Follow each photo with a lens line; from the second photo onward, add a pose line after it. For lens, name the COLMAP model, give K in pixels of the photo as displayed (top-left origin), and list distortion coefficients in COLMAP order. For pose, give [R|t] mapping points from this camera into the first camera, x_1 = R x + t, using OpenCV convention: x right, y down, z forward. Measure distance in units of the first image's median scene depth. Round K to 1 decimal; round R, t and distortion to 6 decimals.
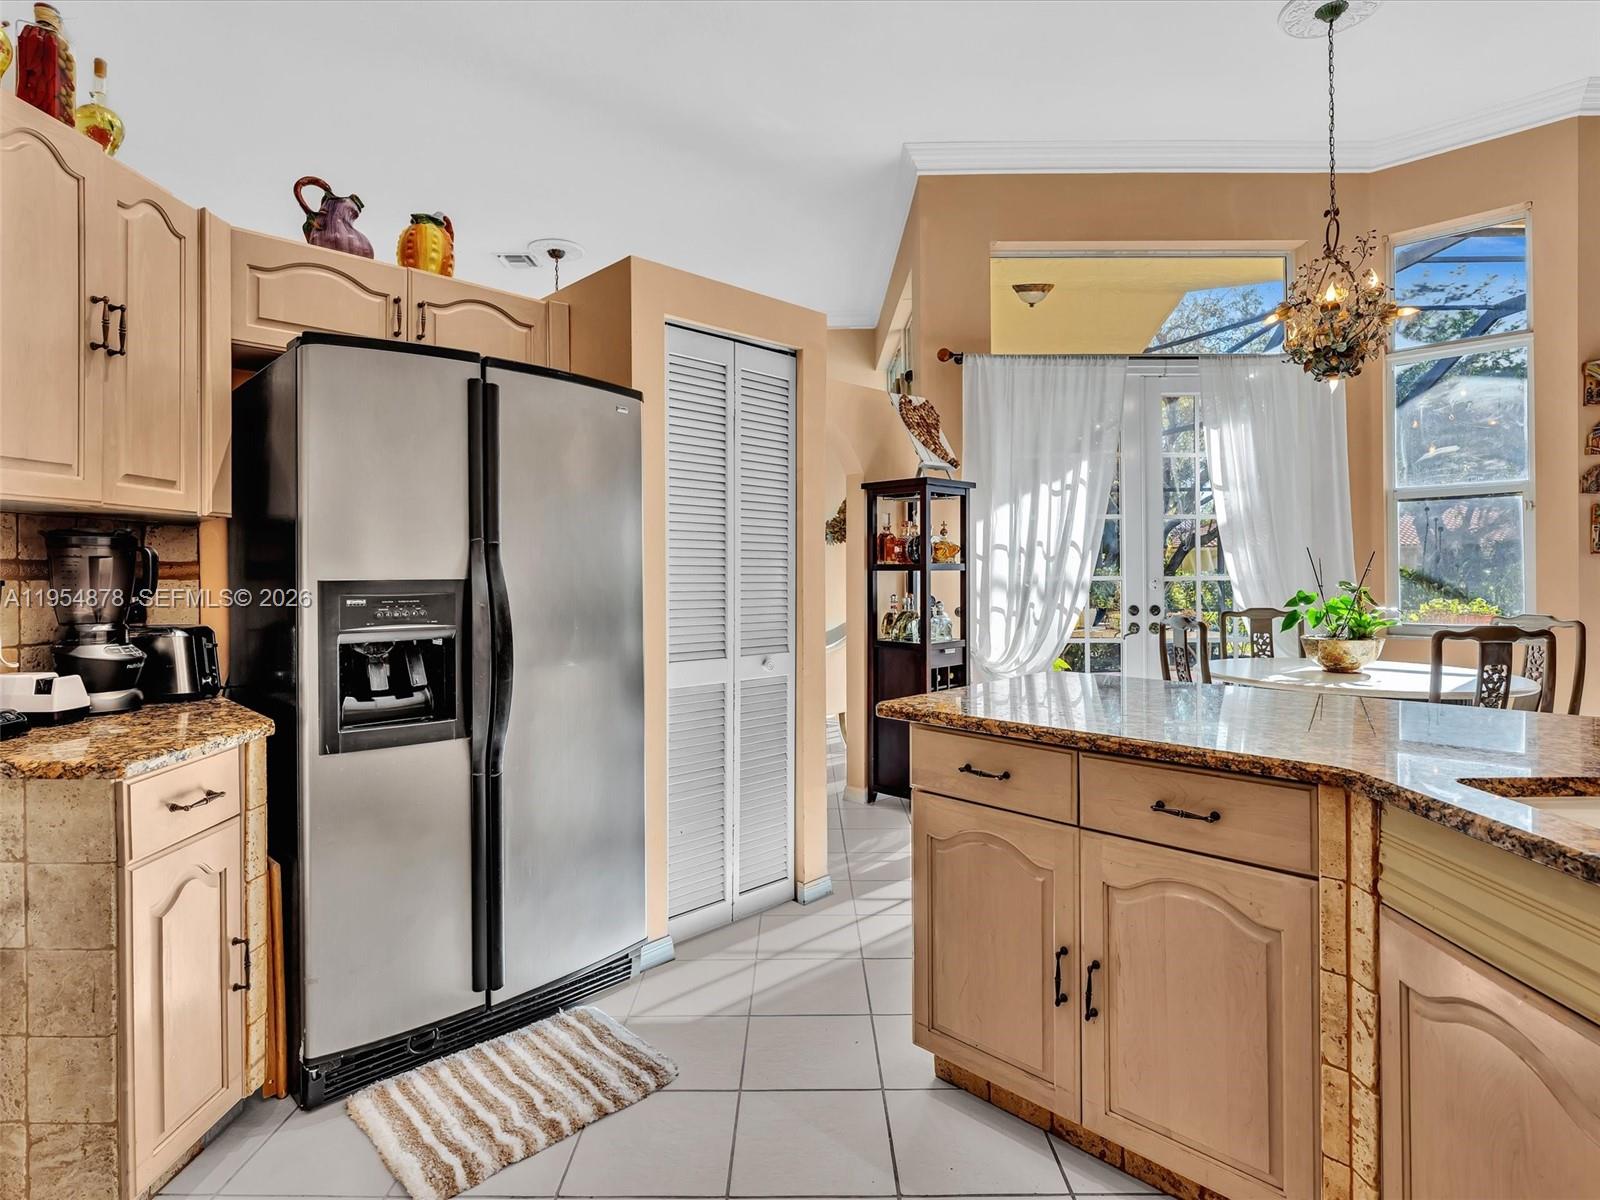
lens RADIAL K [[840.8, 0, 801.1], [0, 840.8, 571.4], [0, 0, 1]] dist [-0.001478, 0.000298]
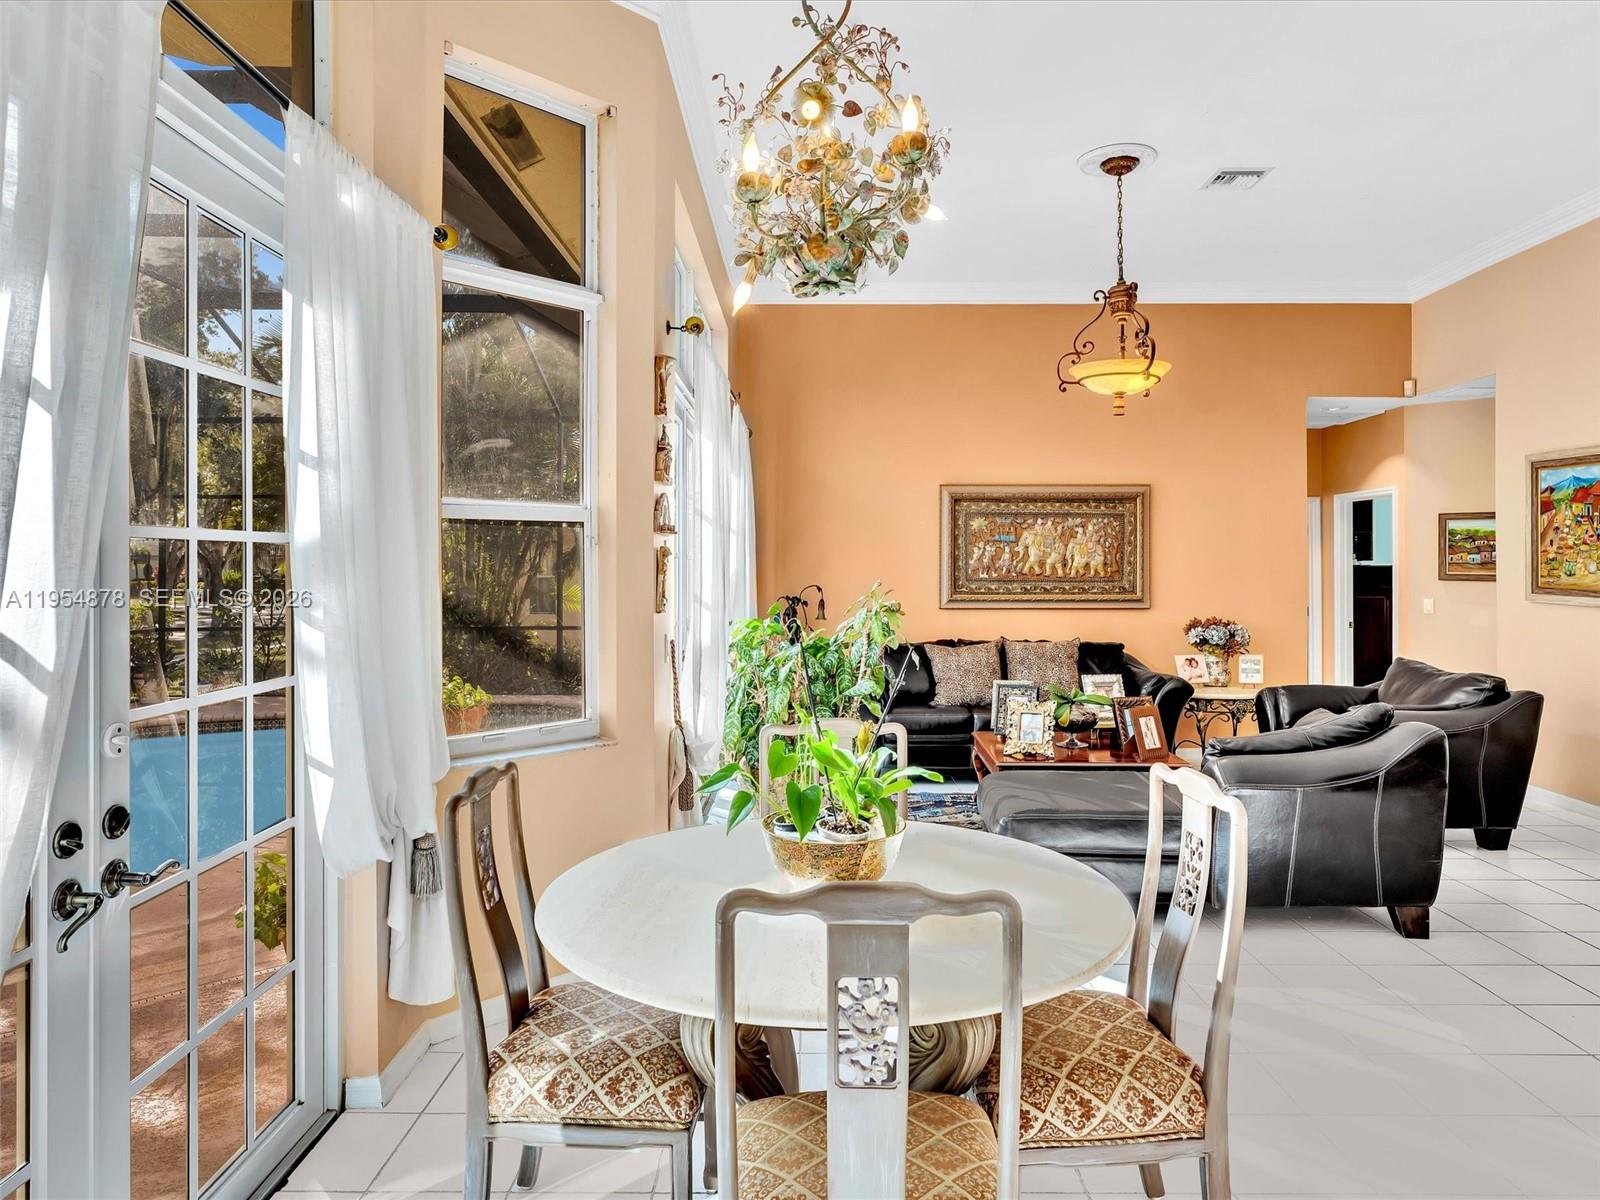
lens RADIAL K [[997.8, 0, 798.1], [0, 997.8, 562.1], [0, 0, 1]] dist [-0.003178, -0.001023]
pose [[0.004226, 0.012139, 0.999917, 0.056363], [-0.001887, 0.999925, -0.012131, -0.065717], [-0.999989, -0.001836, 0.004248, 1.013600]]
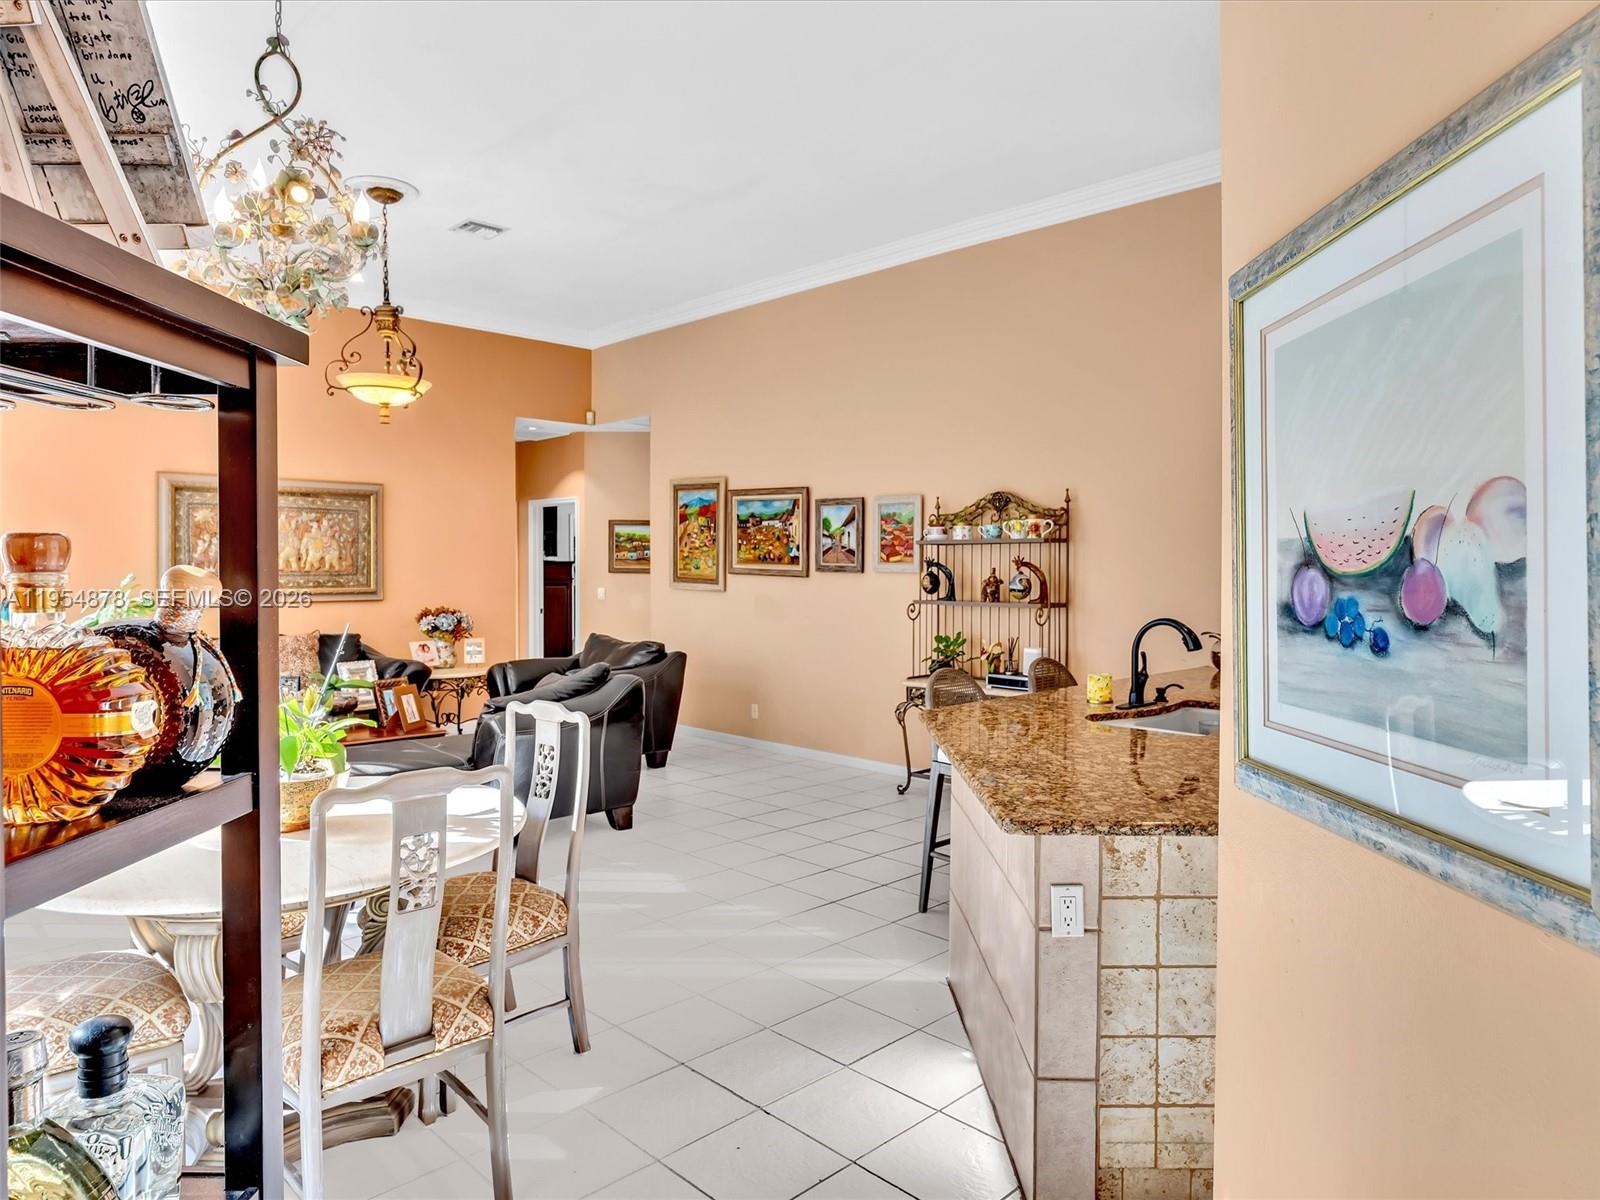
lens RADIAL K [[1028.0, 0, 793.6], [0, 1028.0, 582.3], [0, 0, 1]] dist [0.000730, 0.000072]
pose [[-0.703616, -0.008416, 0.710530, -0.129601], [0.000203, 0.999927, 0.012045, -0.062953], [-0.710580, 0.008619, -0.703563, 1.251204]]
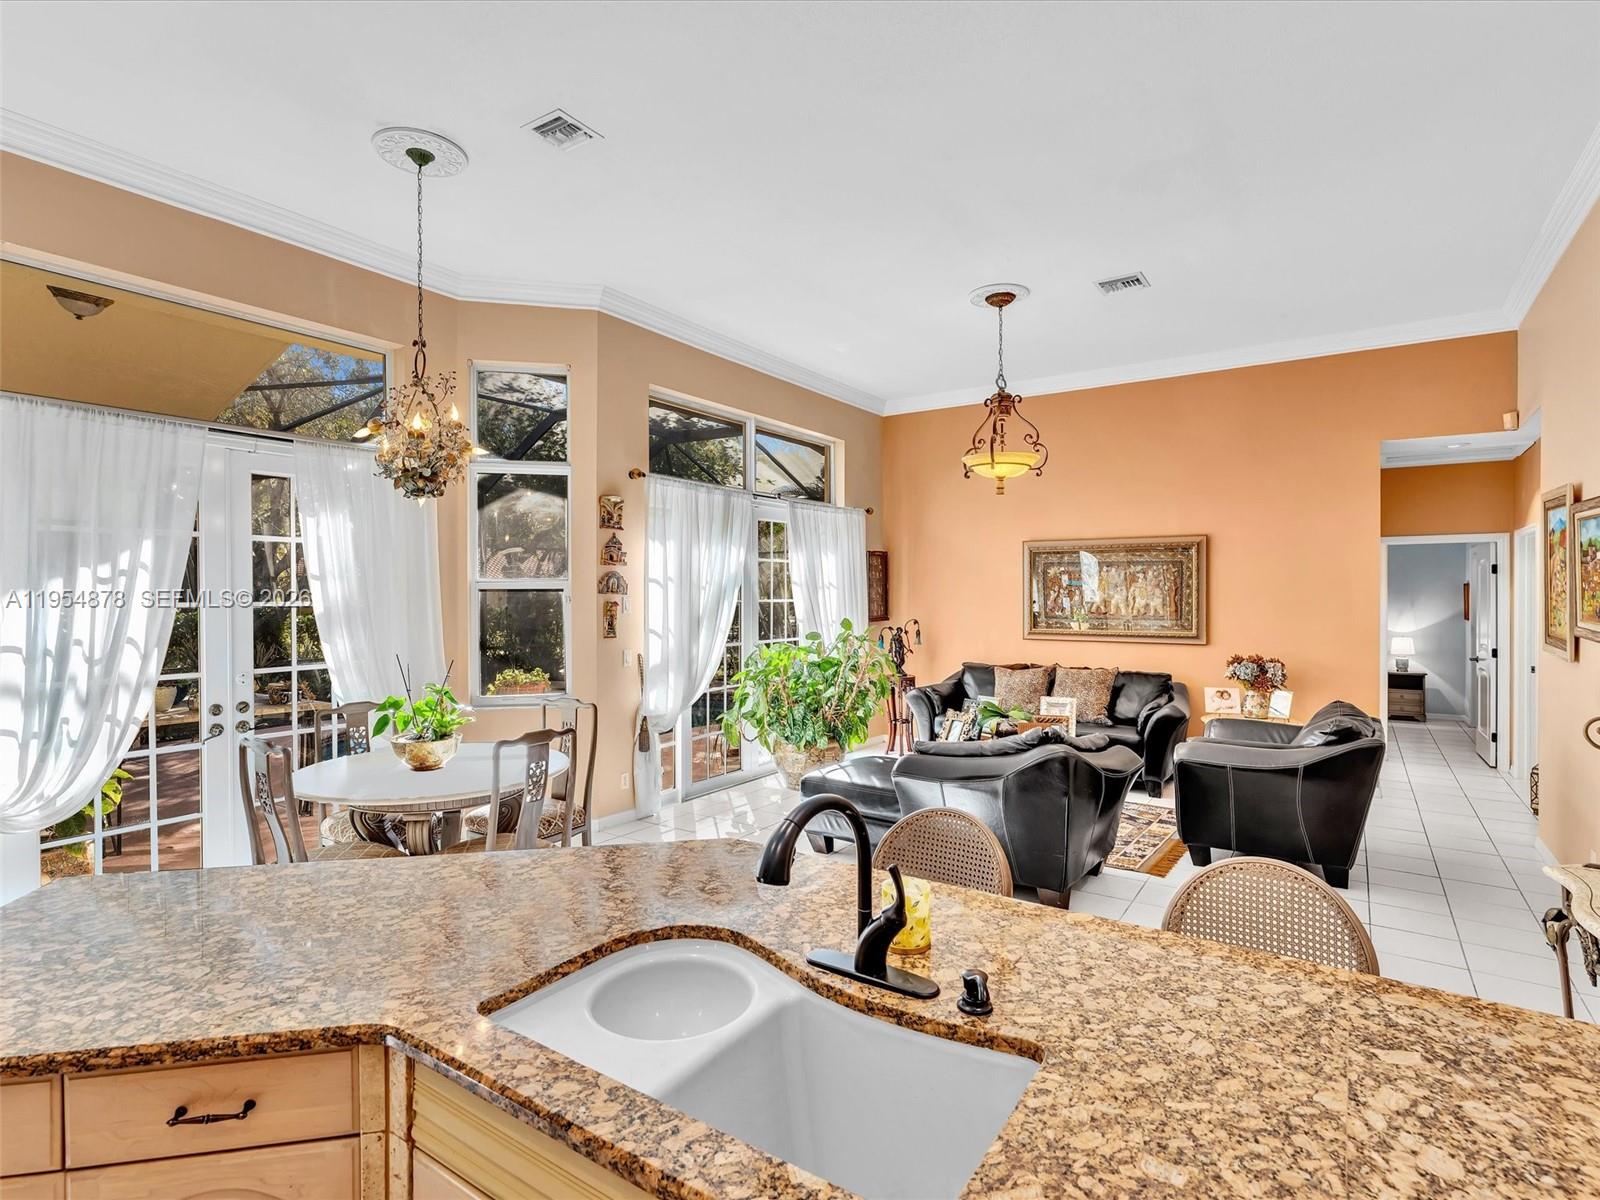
lens RADIAL K [[806.3, 0, 800.0], [0, 806.3, 600.0], [0, 0, 1]] dist [-0.005654, 0.000046]
pose [[0.557344, -0.001384, 0.830281, 0.046219], [-0.004746, 0.999977, 0.004852, -0.105581], [-0.830268, -0.006645, 0.557325, 0.017481]]
